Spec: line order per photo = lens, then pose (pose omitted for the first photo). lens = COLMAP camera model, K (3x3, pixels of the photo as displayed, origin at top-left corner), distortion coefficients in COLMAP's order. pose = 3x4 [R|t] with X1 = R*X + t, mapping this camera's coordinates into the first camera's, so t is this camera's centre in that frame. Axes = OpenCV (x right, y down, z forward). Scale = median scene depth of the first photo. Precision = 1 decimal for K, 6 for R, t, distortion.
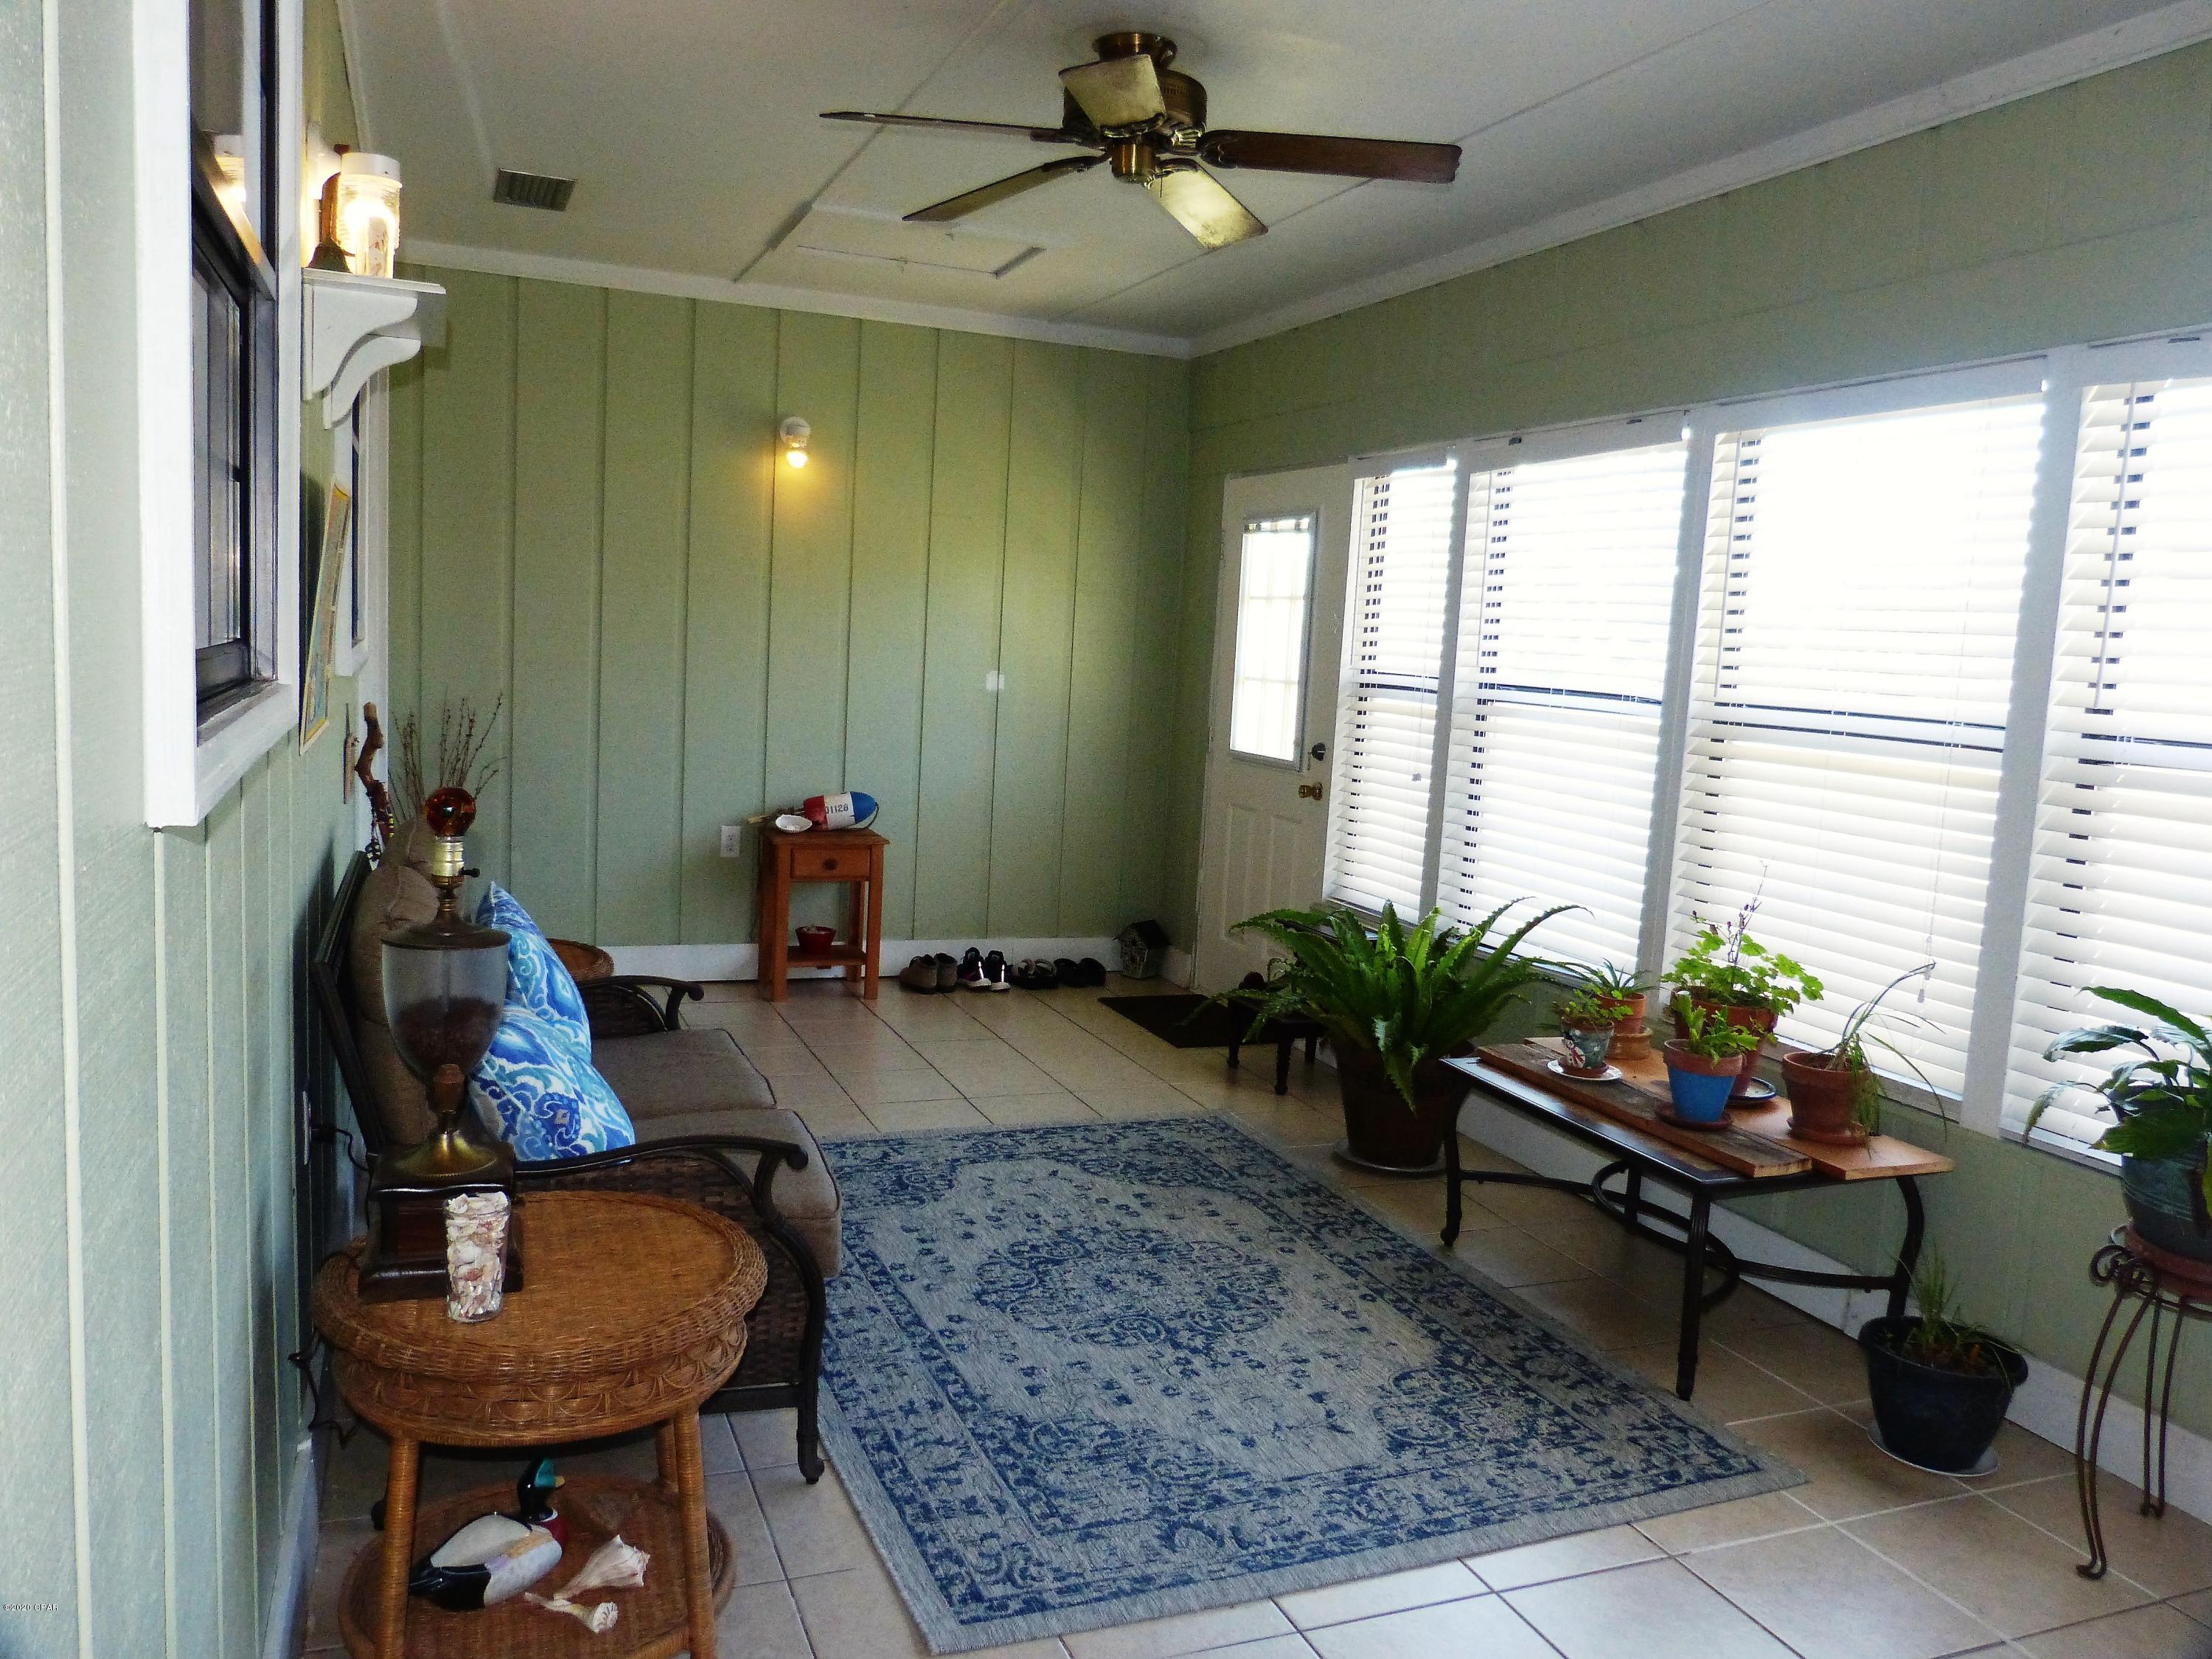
lens RADIAL K [[1661.6, 0, 1106.0], [0, 1661.6, 829.7], [0, 0, 1]] dist [-0.032985, 0.012755]
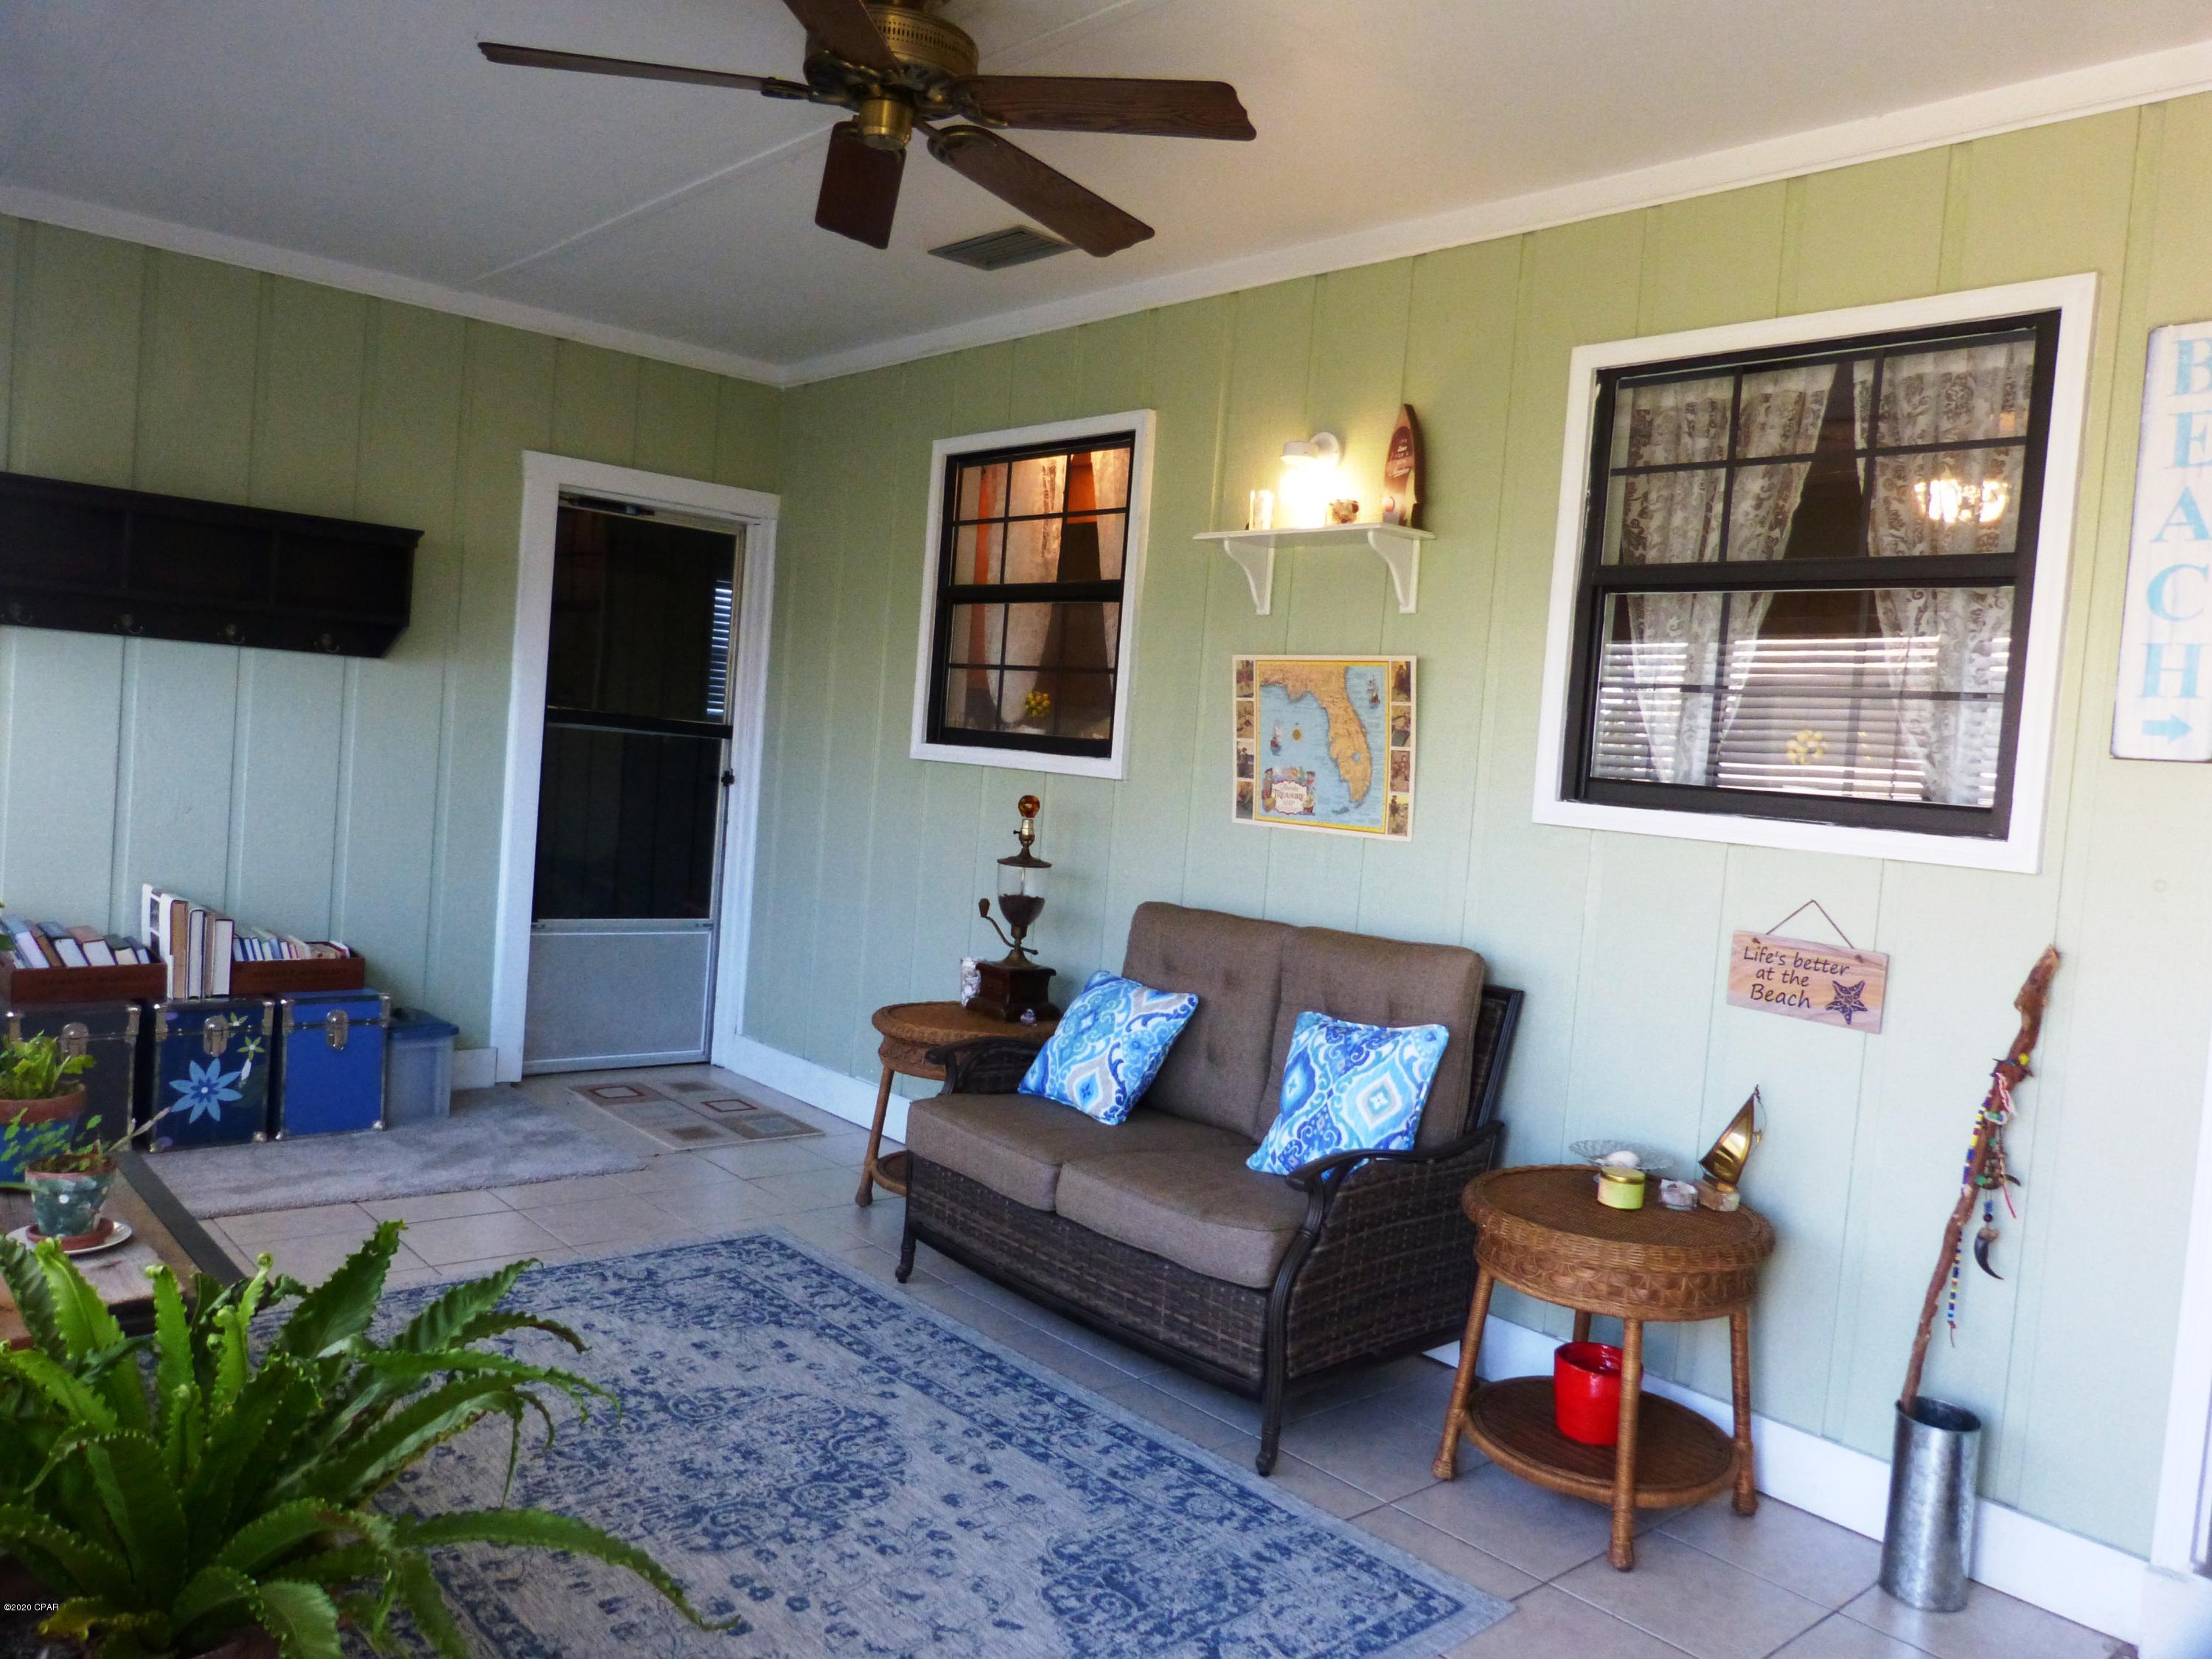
lens RADIAL K [[1661.6, 0, 1106.6], [0, 1661.6, 826.5], [0, 0, 1]] dist [-0.032985, 0.012755]
pose [[-0.934935, -0.111418, -0.336872, 0.157535], [-0.168336, 0.975051, 0.144699, -0.198670], [0.312346, 0.191992, -0.930365, 1.904736]]
